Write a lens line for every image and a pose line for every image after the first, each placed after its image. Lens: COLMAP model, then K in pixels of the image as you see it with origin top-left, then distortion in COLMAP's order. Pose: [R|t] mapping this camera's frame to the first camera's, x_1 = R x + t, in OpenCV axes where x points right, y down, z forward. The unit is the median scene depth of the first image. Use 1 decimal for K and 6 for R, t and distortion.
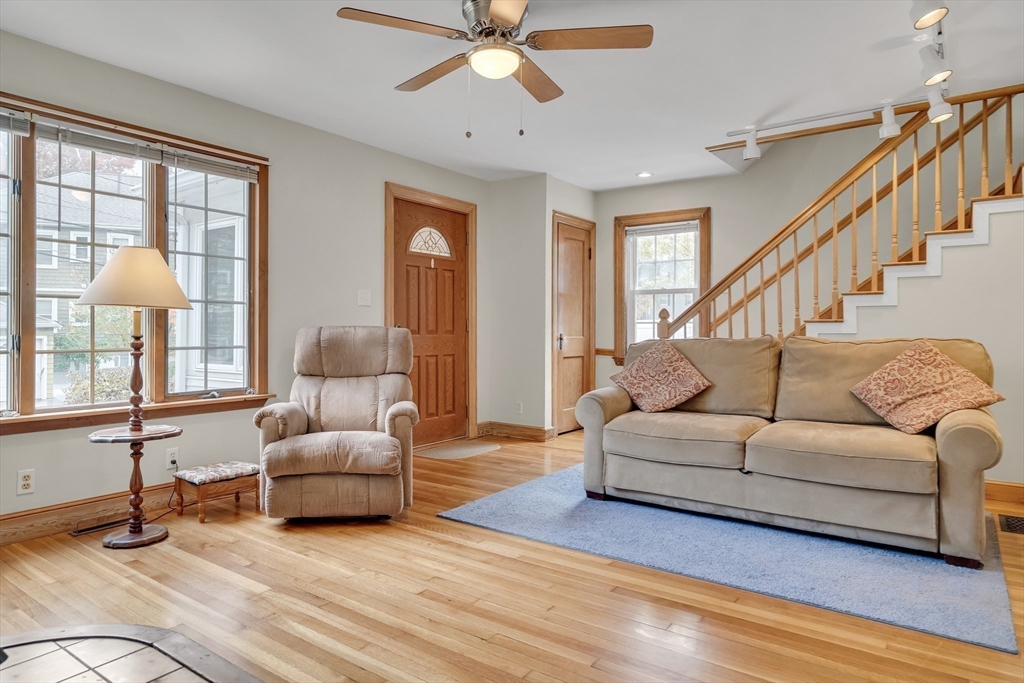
lens RADIAL K [[624.8, 0, 511.7], [0, 624.8, 325.3], [0, 0, 1]] dist [-0.000902, -0.000571]
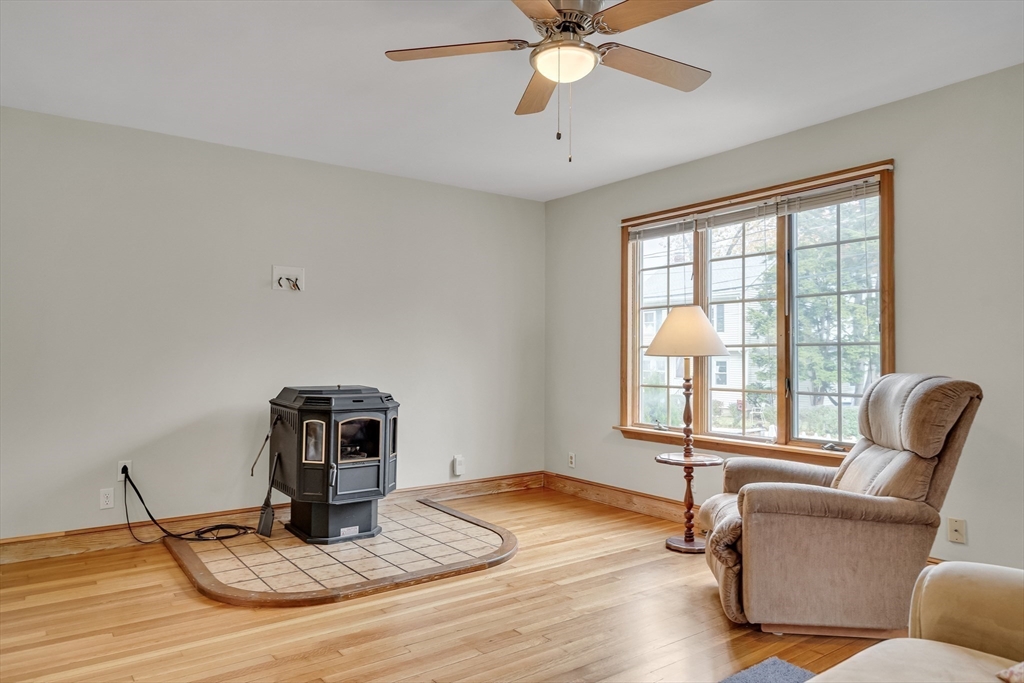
lens RADIAL K [[665.1, 0, 508.7], [0, 665.1, 343.2], [0, 0, 1]] dist [-0.001434, -0.001633]
pose [[-0.316916, -0.026135, -0.948093, 0.735367], [-0.000229, 0.999622, -0.027479, -0.016309], [0.948453, -0.008492, -0.316803, 1.073848]]
